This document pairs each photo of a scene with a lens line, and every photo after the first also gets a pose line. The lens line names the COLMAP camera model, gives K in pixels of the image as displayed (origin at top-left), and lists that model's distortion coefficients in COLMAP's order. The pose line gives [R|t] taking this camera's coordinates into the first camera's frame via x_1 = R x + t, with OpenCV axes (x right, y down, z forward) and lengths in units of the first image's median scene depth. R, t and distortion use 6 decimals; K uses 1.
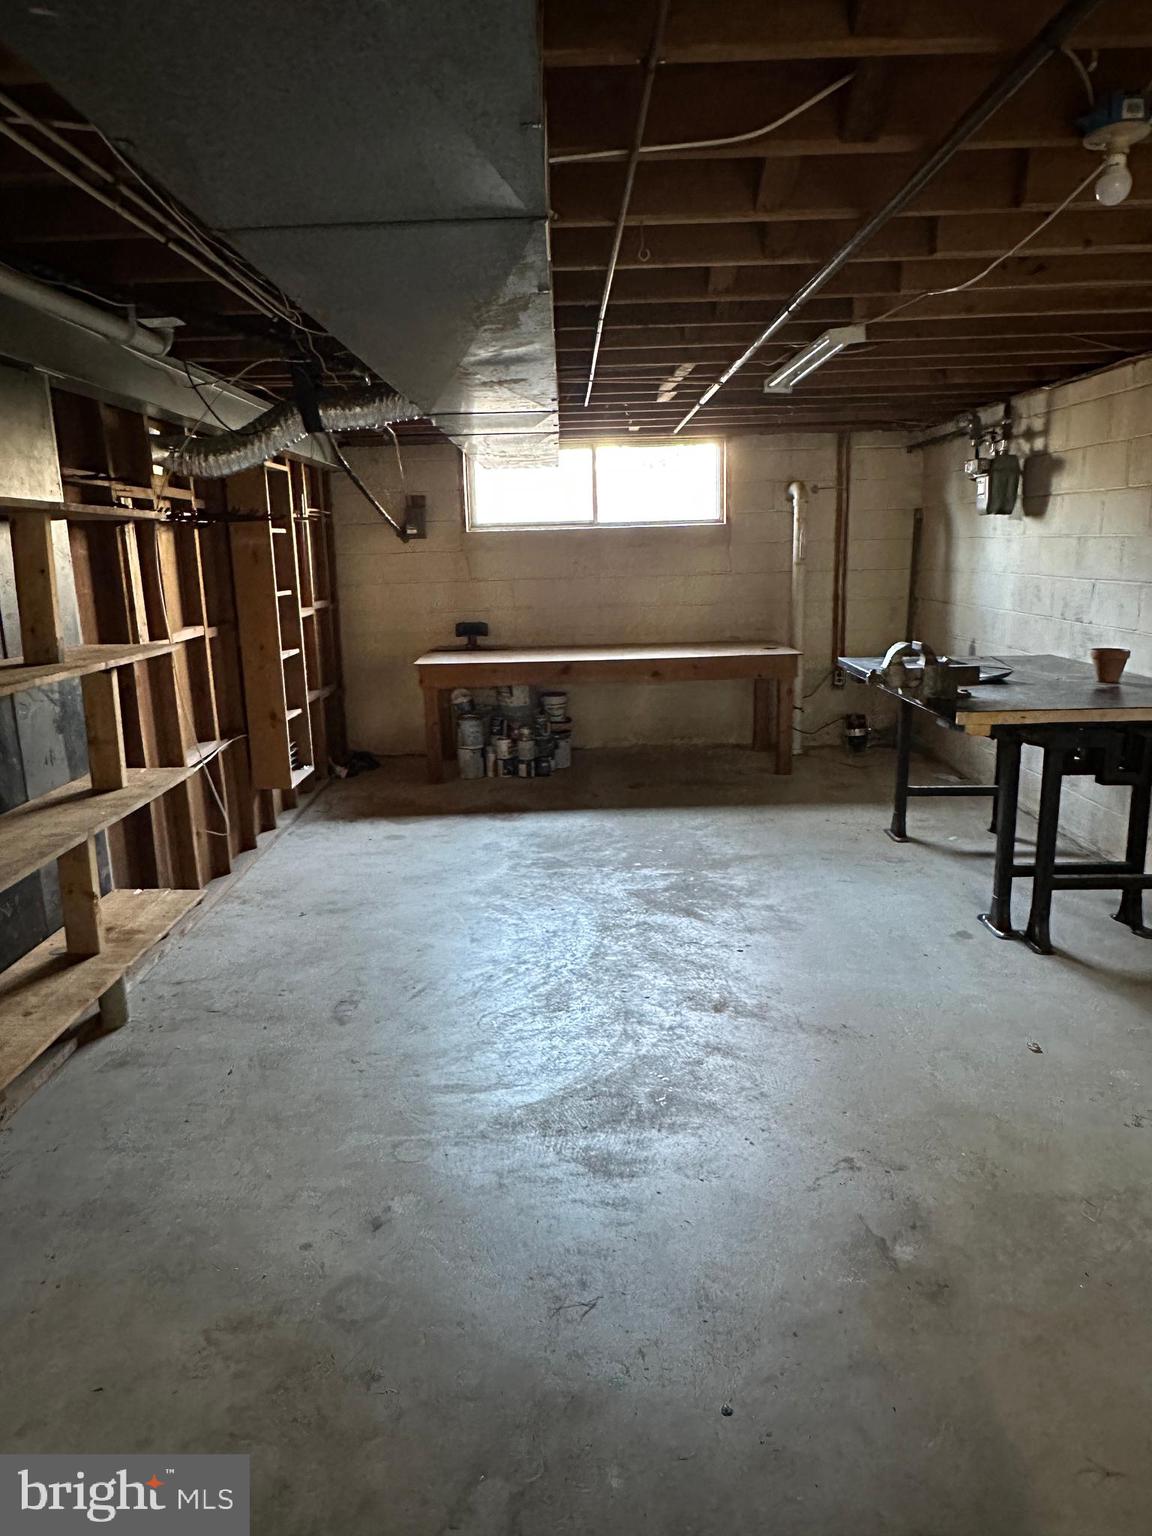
lens RADIAL K [[1027.6, 0, 571.1], [0, 1027.6, 770.6], [0, 0, 1]] dist [0.004359, -0.005331]
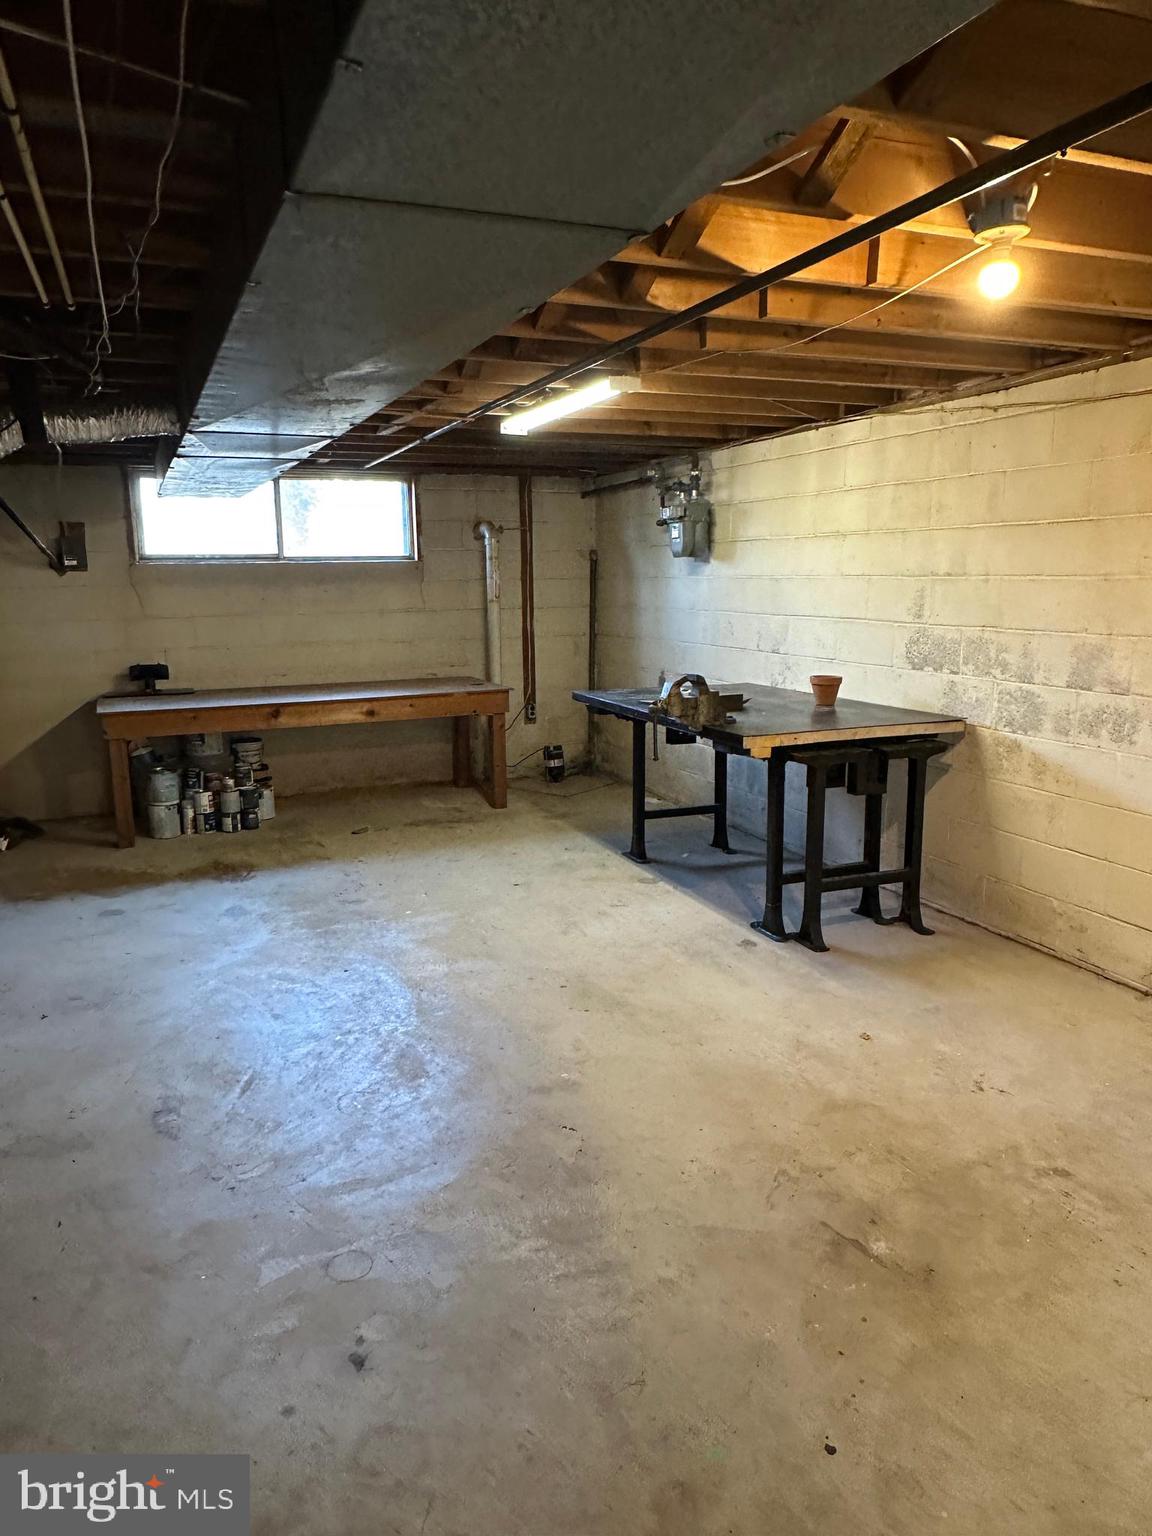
lens RADIAL K [[1027.6, 0, 575.9], [0, 1027.6, 764.8], [0, 0, 1]] dist [0.004359, -0.005331]
pose [[0.922711, -0.056392, 0.381347, -0.140140], [0.072355, 0.996996, -0.027642, -0.007411], [-0.378642, 0.053098, 0.924019, 0.049611]]
